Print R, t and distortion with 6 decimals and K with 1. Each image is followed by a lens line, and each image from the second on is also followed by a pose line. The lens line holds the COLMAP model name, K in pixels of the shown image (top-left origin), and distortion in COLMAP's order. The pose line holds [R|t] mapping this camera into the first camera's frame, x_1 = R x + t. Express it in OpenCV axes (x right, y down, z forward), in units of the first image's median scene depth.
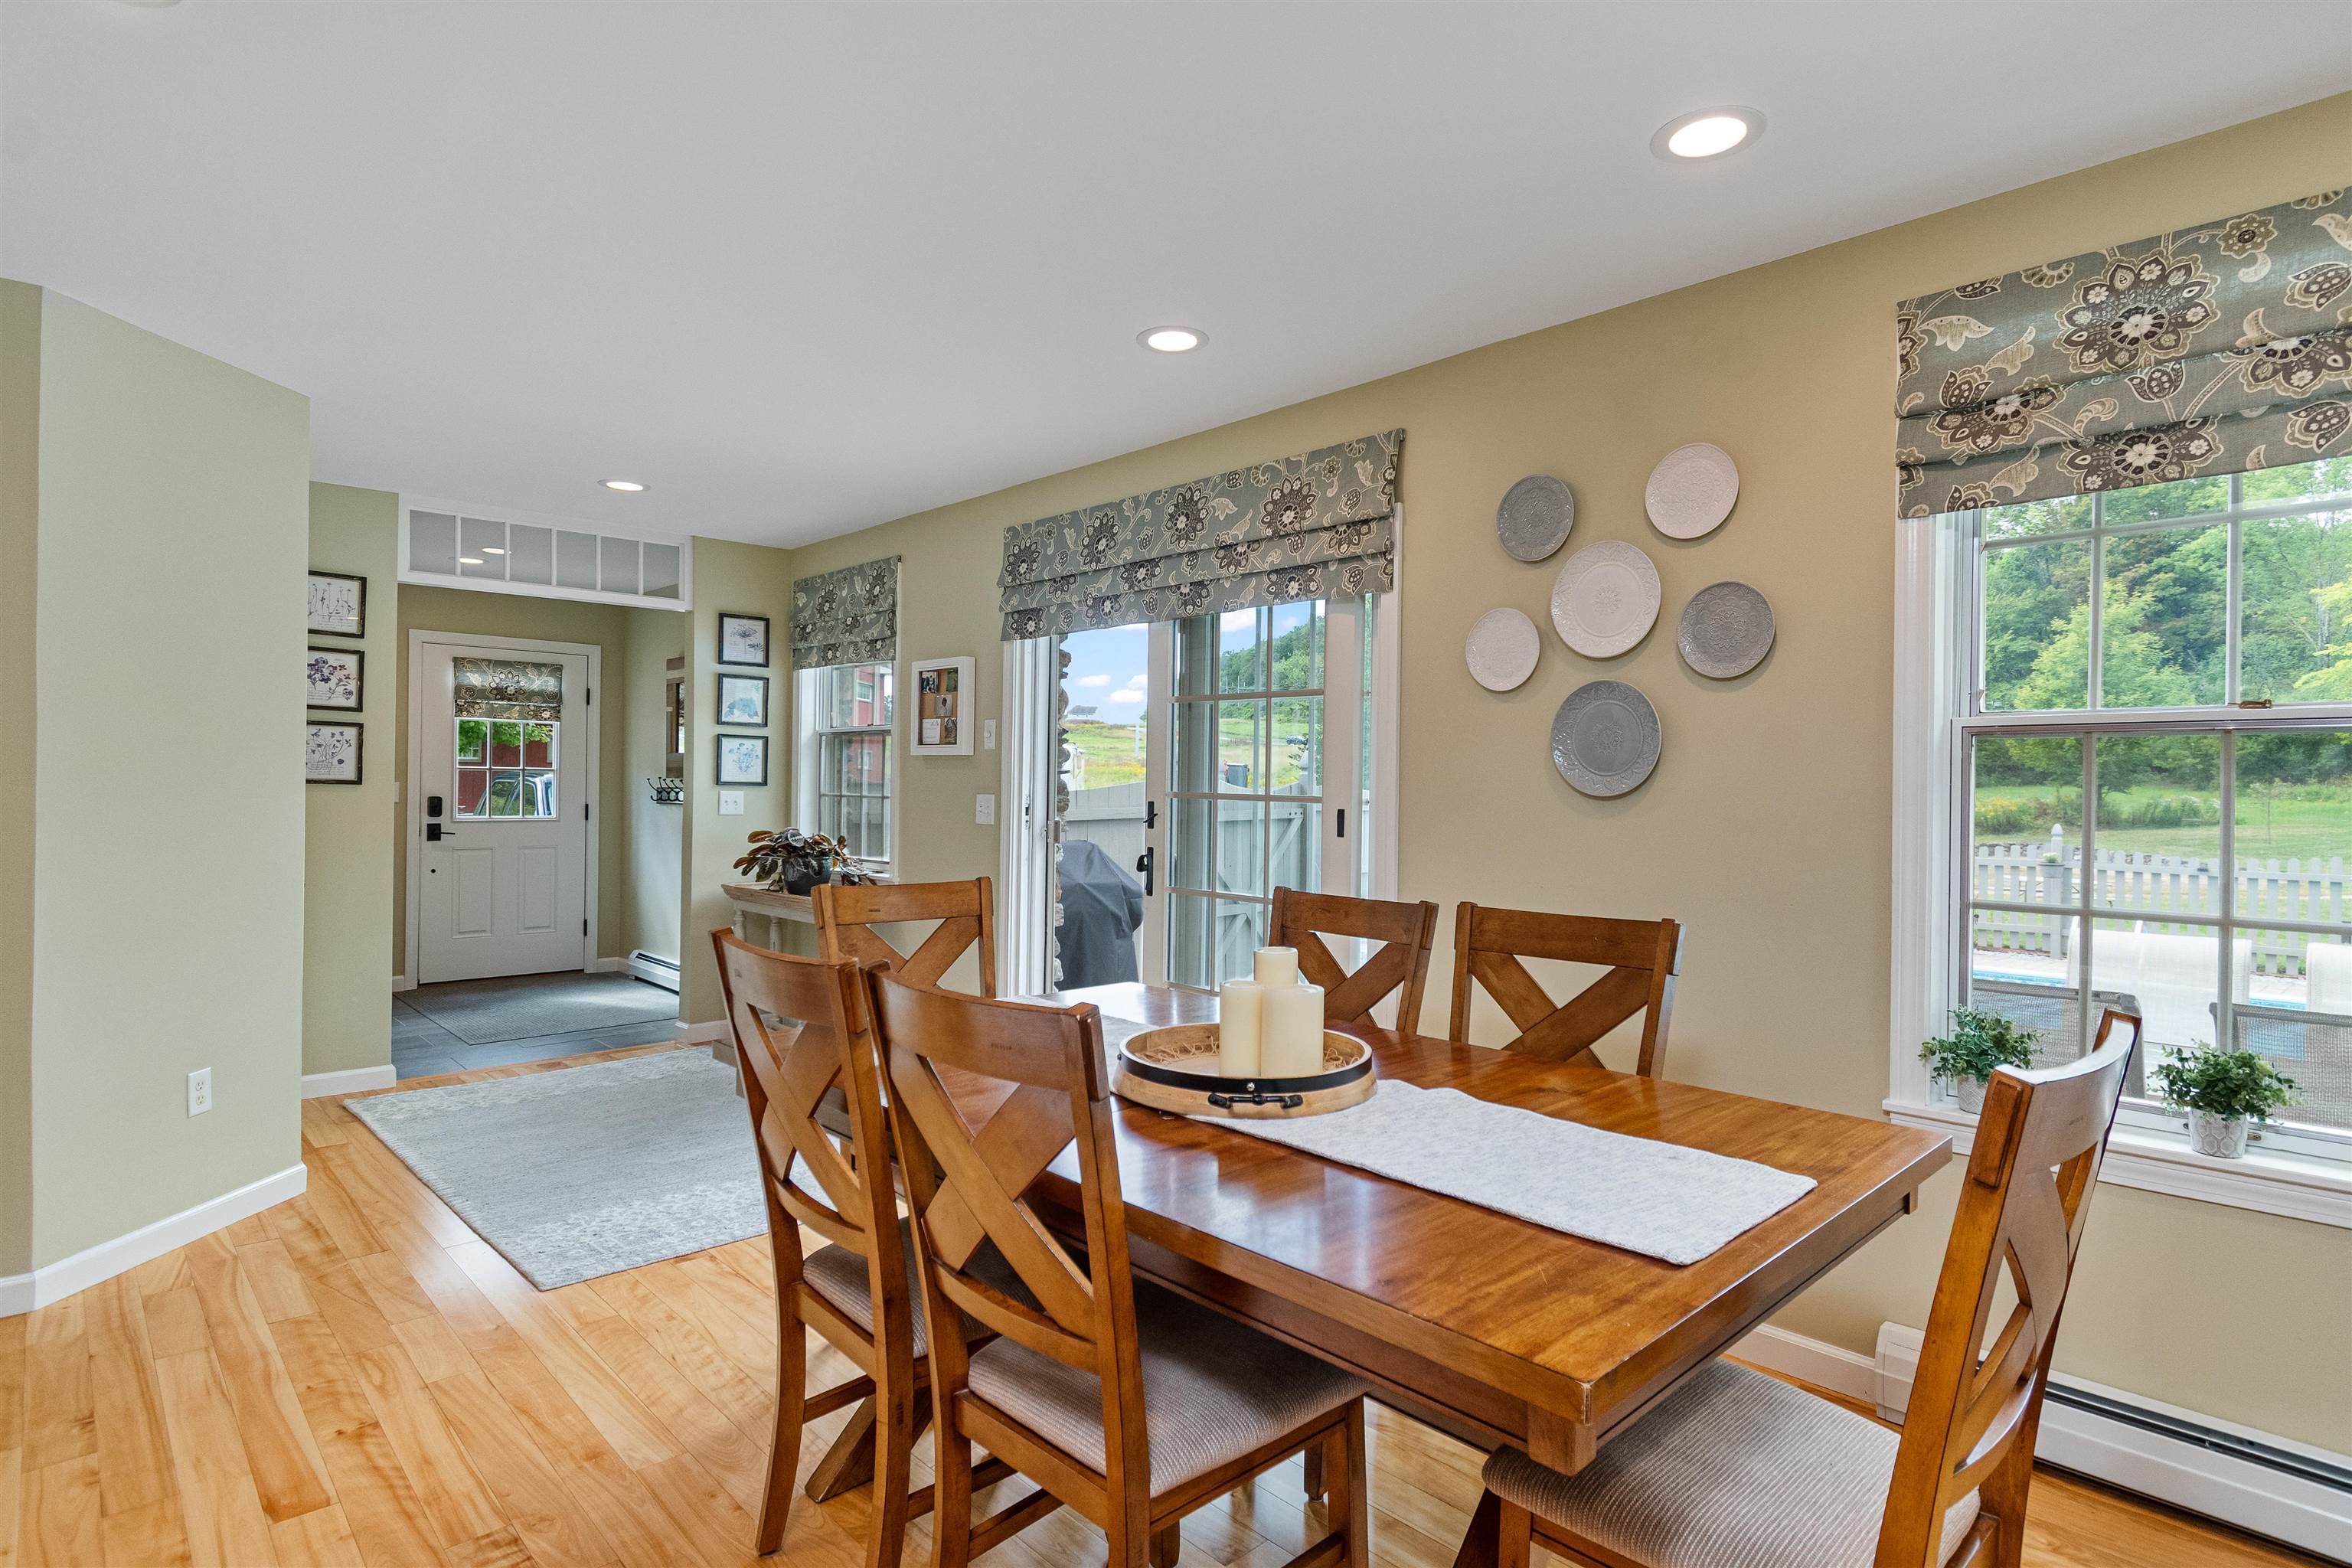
lens RADIAL K [[1212.1, 0, 1191.7], [0, 1212.1, 781.6], [0, 0, 1]] dist [0.002508, -0.000526]
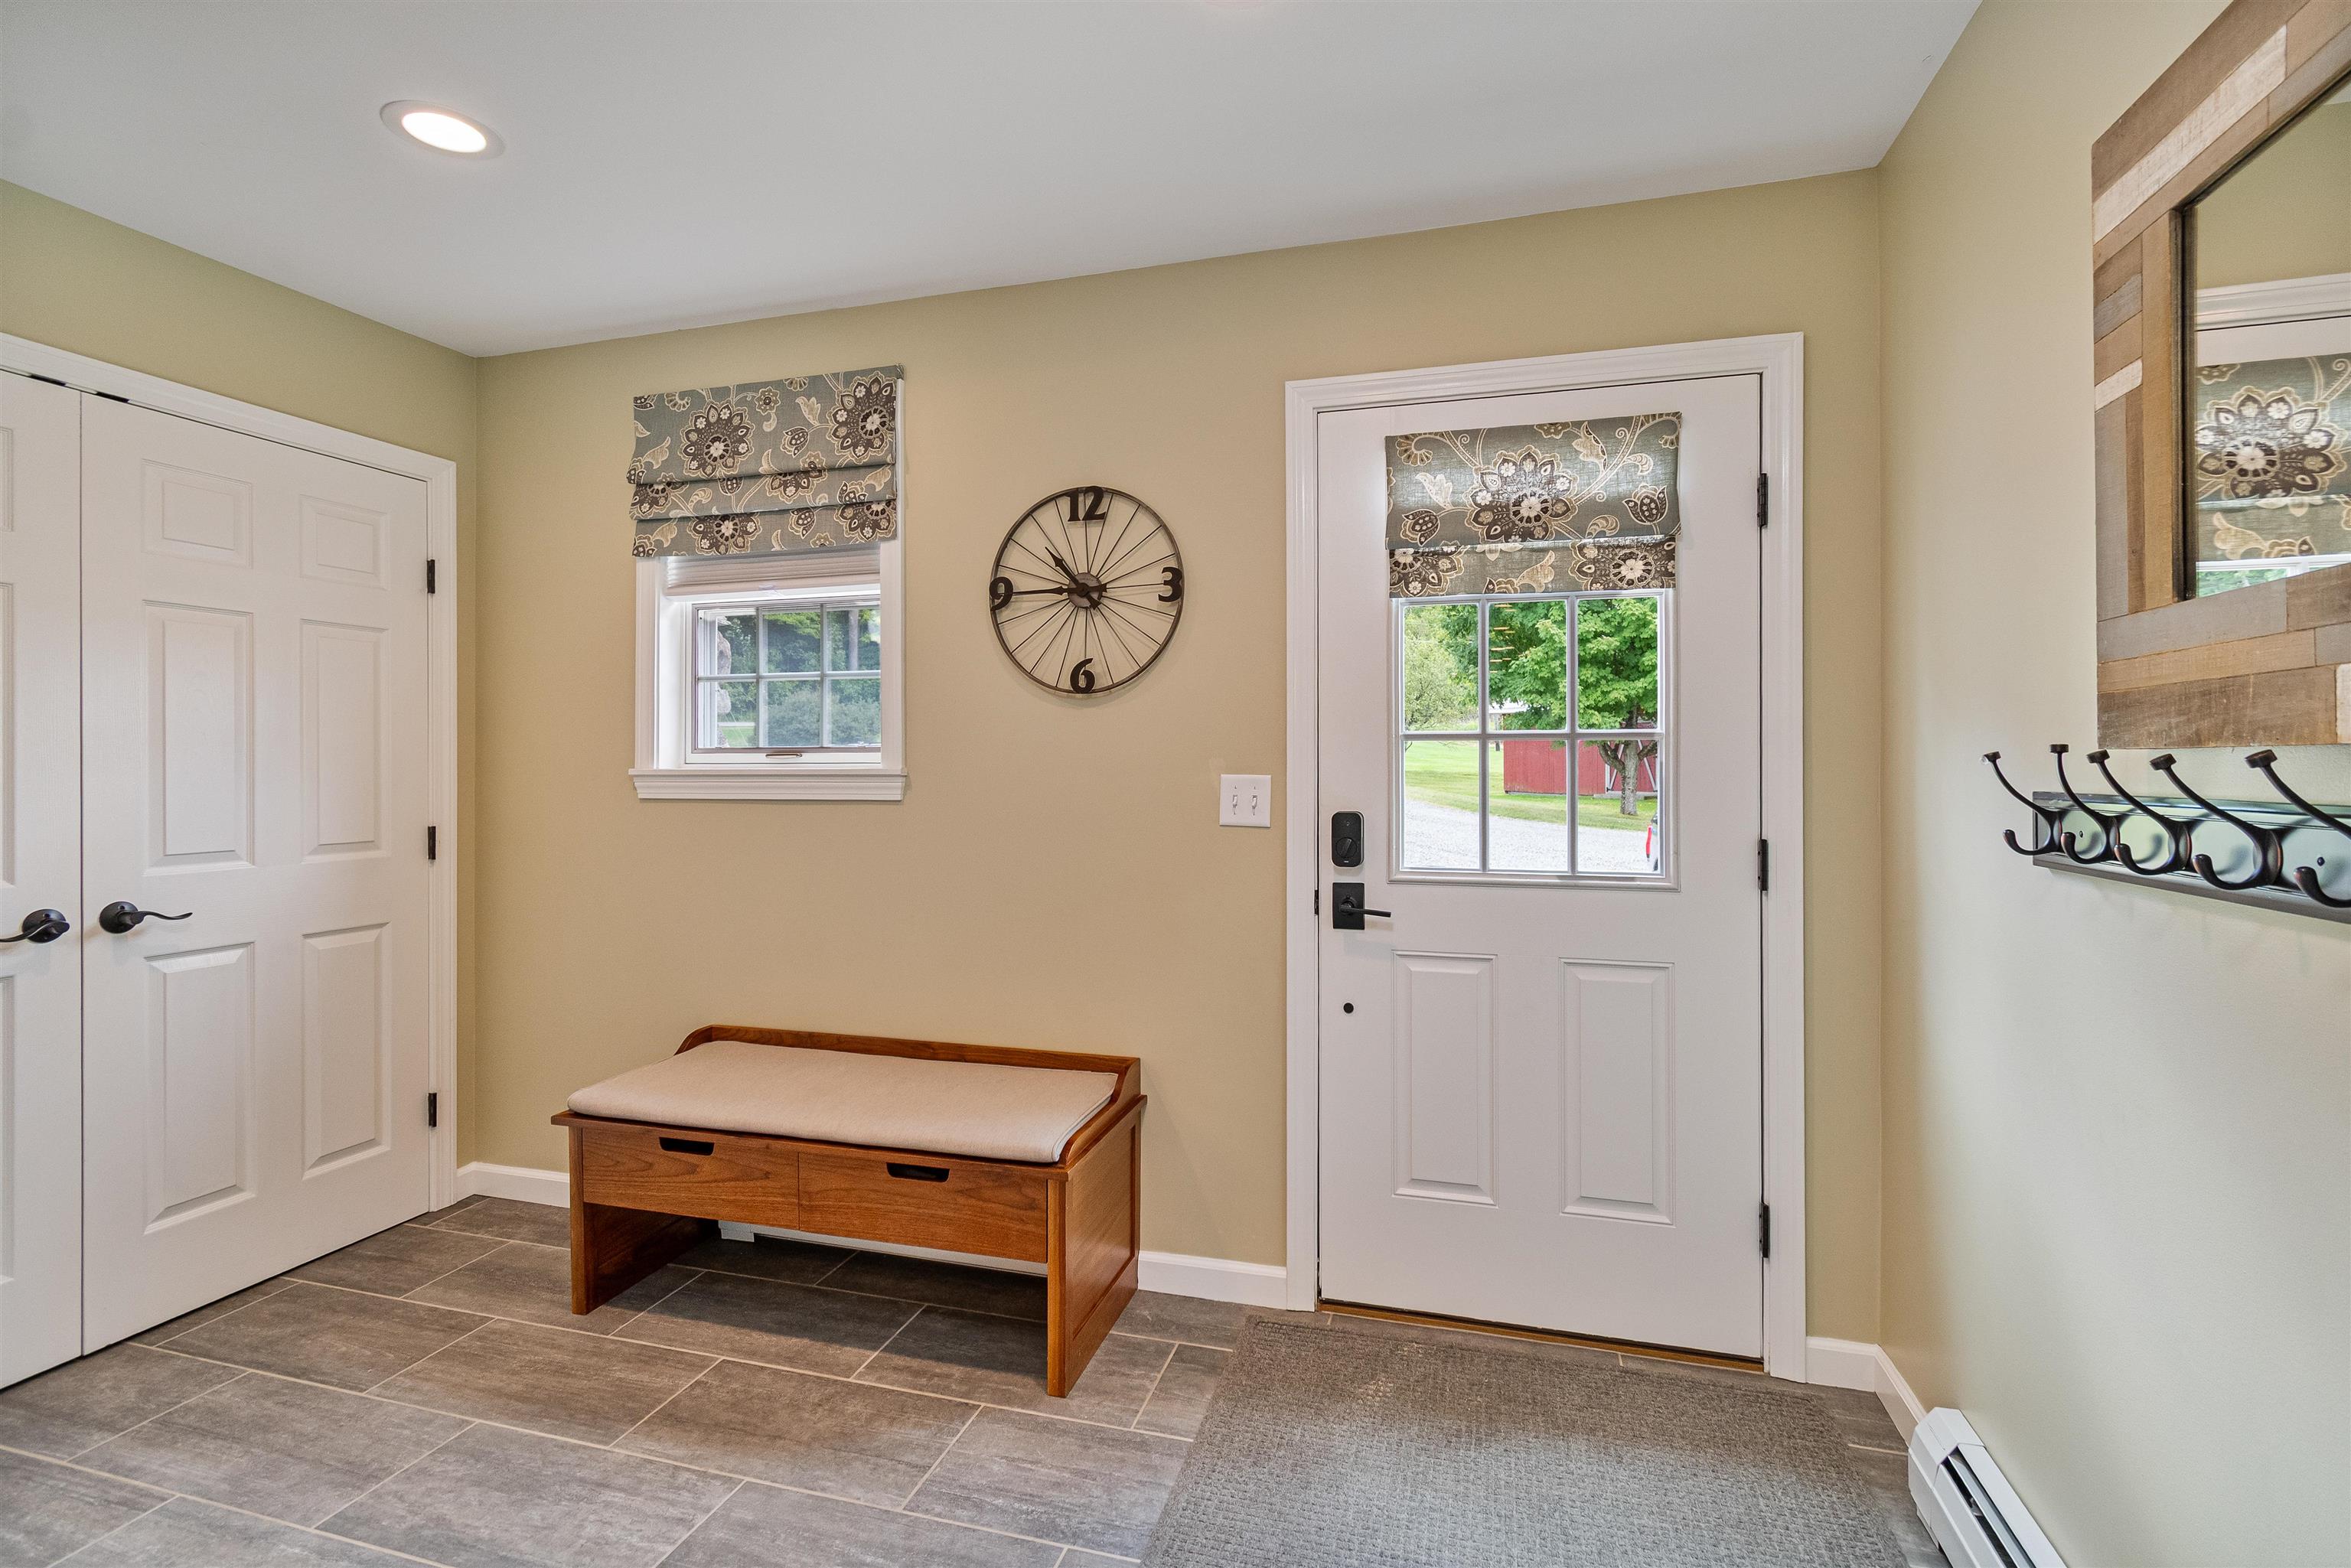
lens RADIAL K [[1054.7, 0, 1198.6], [0, 1054.7, 771.8], [0, 0, 1]] dist [-0.001064, 0.000609]
pose [[0.512299, -0.009999, -0.858749, -0.354018], [0.009238, 0.999939, -0.006132, 0.001095], [0.858757, -0.004792, 0.512360, 0.768640]]
